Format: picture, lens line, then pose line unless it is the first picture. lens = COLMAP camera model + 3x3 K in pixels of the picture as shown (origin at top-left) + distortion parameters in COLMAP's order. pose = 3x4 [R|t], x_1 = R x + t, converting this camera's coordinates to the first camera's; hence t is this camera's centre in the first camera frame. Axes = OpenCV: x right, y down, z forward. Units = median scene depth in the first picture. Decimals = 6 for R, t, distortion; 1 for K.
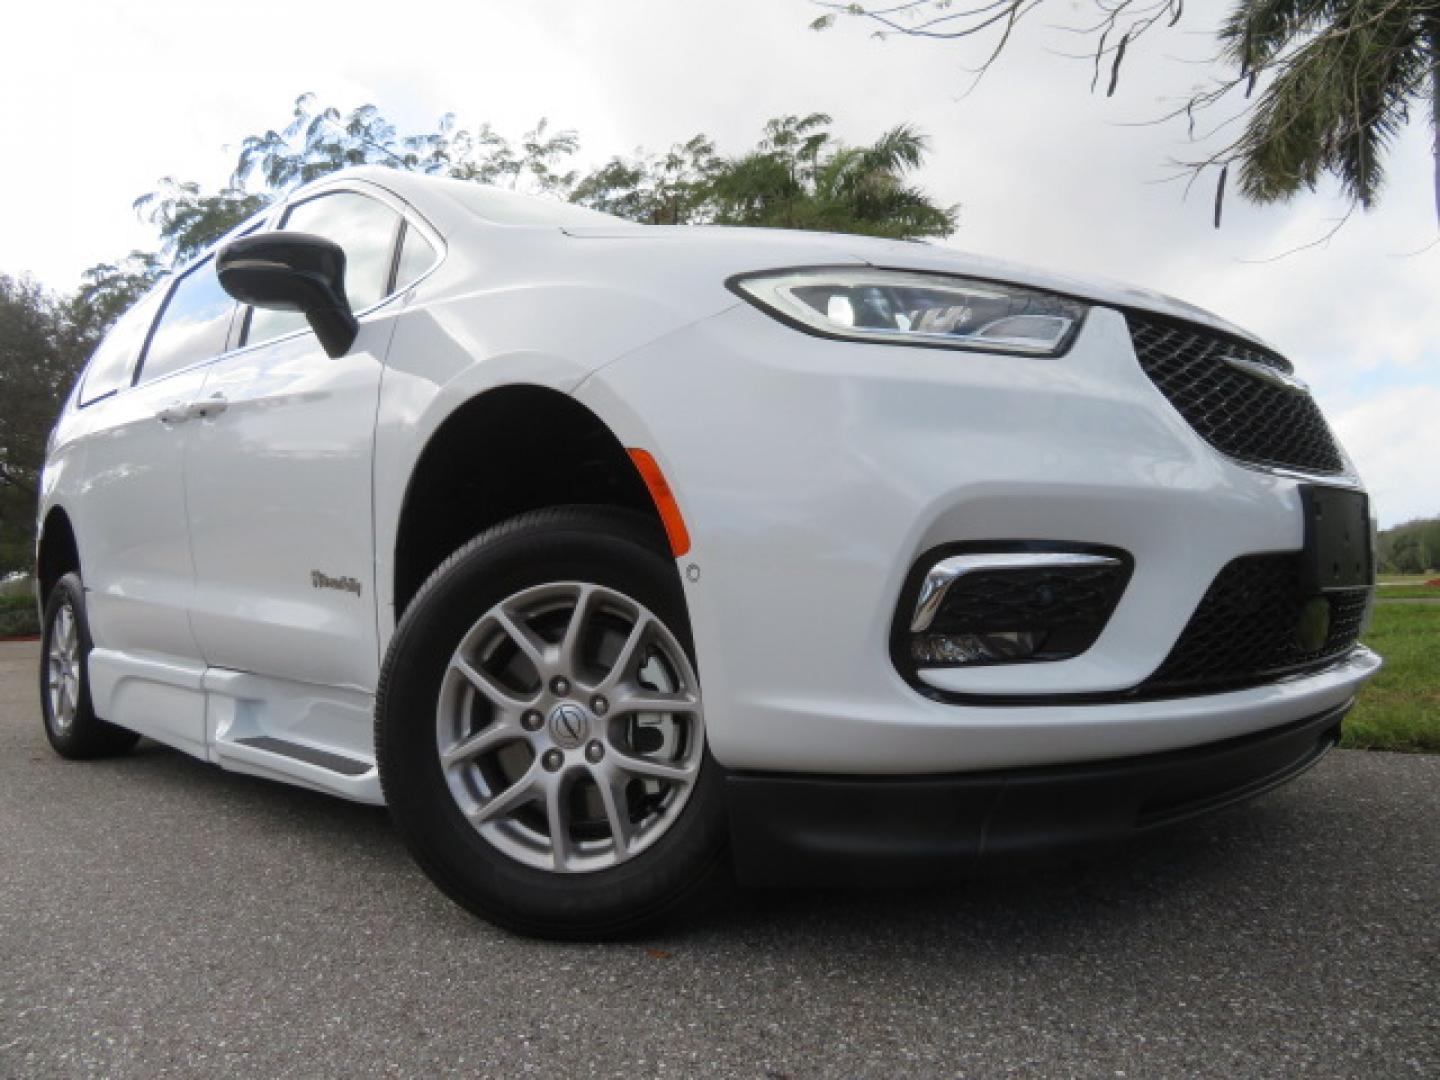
lens RADIAL K [[995.4, 0, 724.4], [0, 995.4, 537.6], [0, 0, 1]] dist [0.029360, 0.016839]
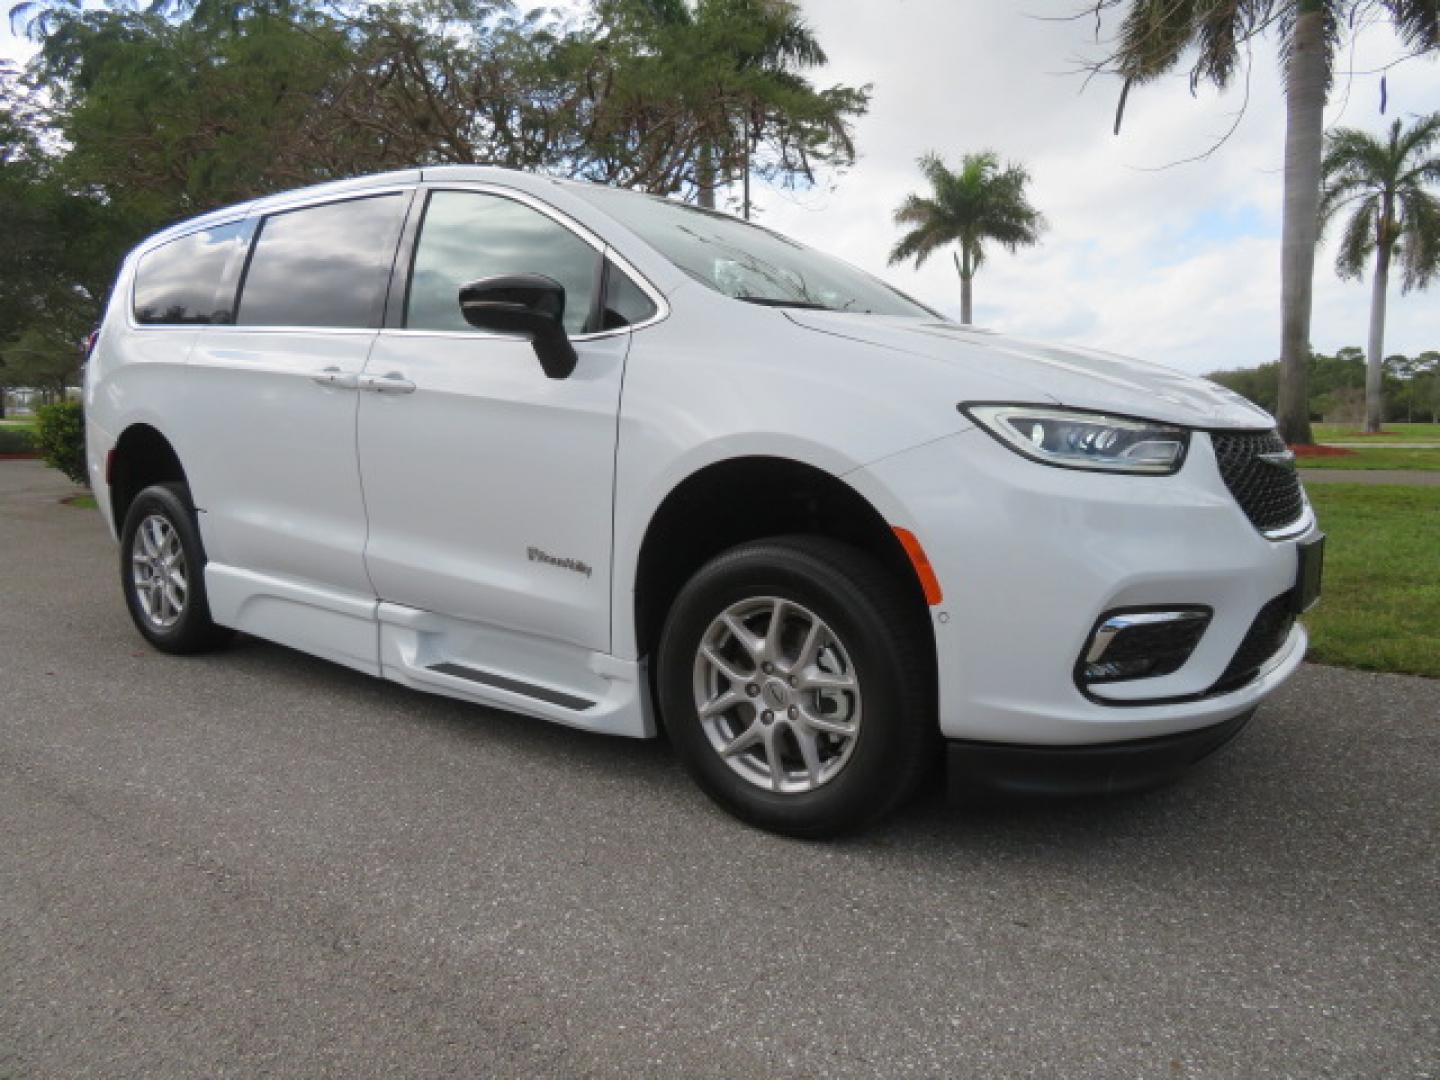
lens RADIAL K [[995.4, 0, 724.4], [0, 995.4, 524.4], [0, 0, 1]] dist [0.029360, 0.016839]
pose [[0.988552, 0.017584, 0.149850, -0.450645], [-0.040480, 0.987683, 0.151140, -0.243712], [-0.145347, -0.155476, 0.977088, -0.309002]]
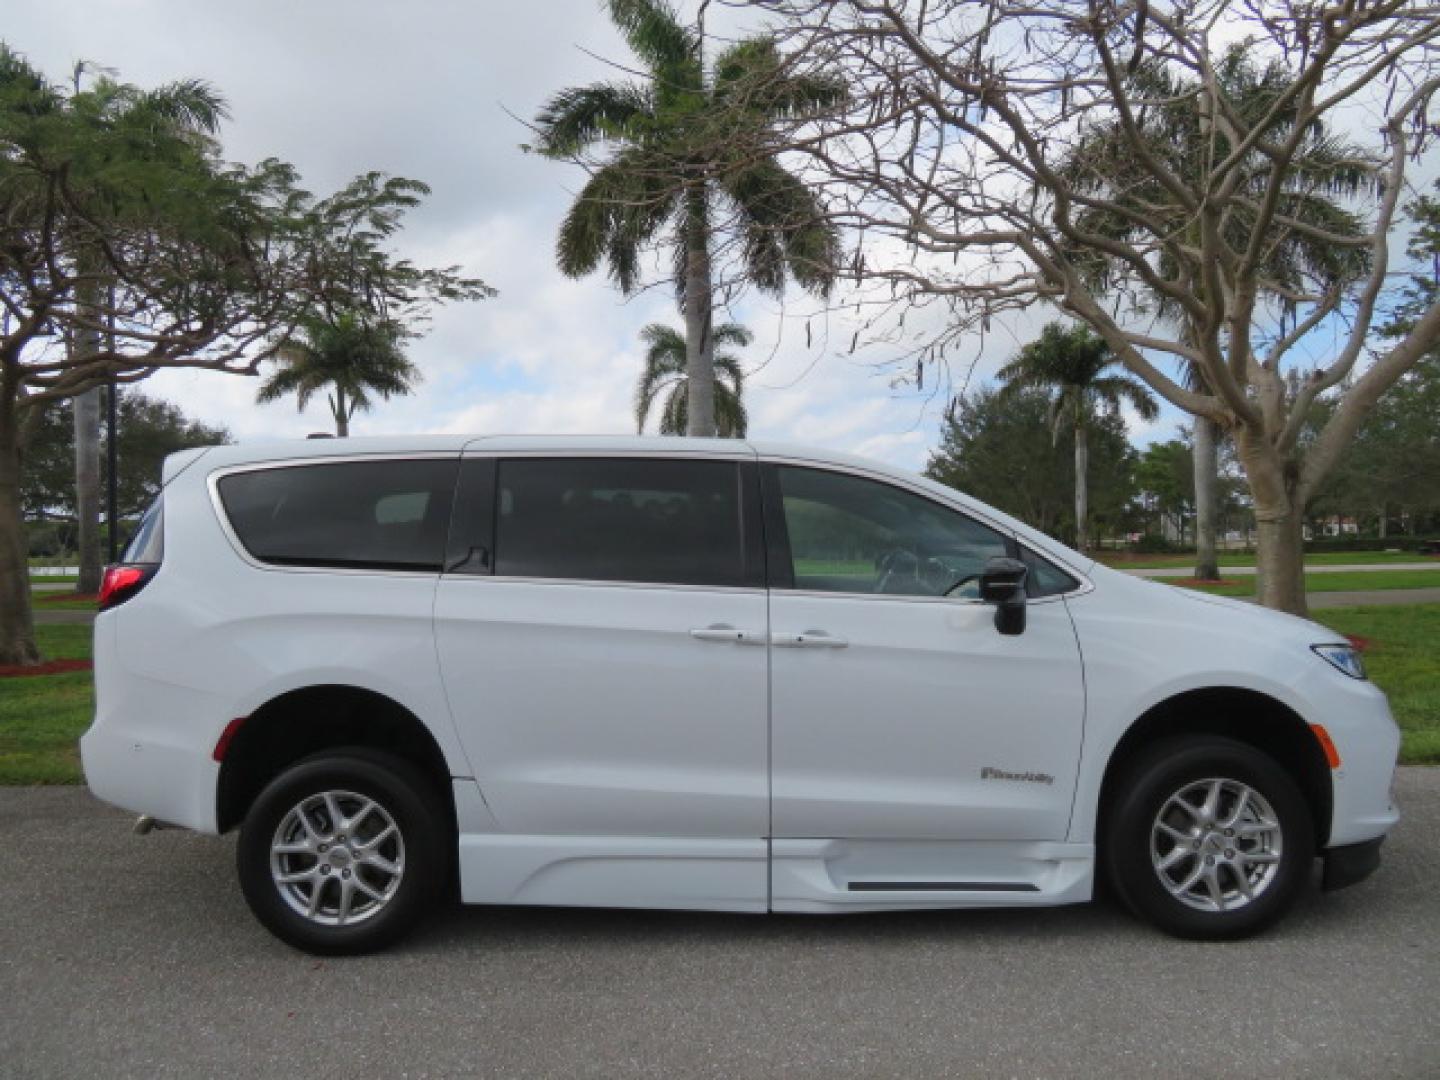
lens RADIAL K [[995.4, 0, 726.6], [0, 995.4, 551.0], [0, 0, 1]] dist [0.029360, 0.016839]
pose [[0.702614, 0.012777, 0.711457, -2.279538], [-0.034444, 0.999277, 0.016070, -0.400773], [-0.710738, -0.035797, 0.702546, 0.249853]]
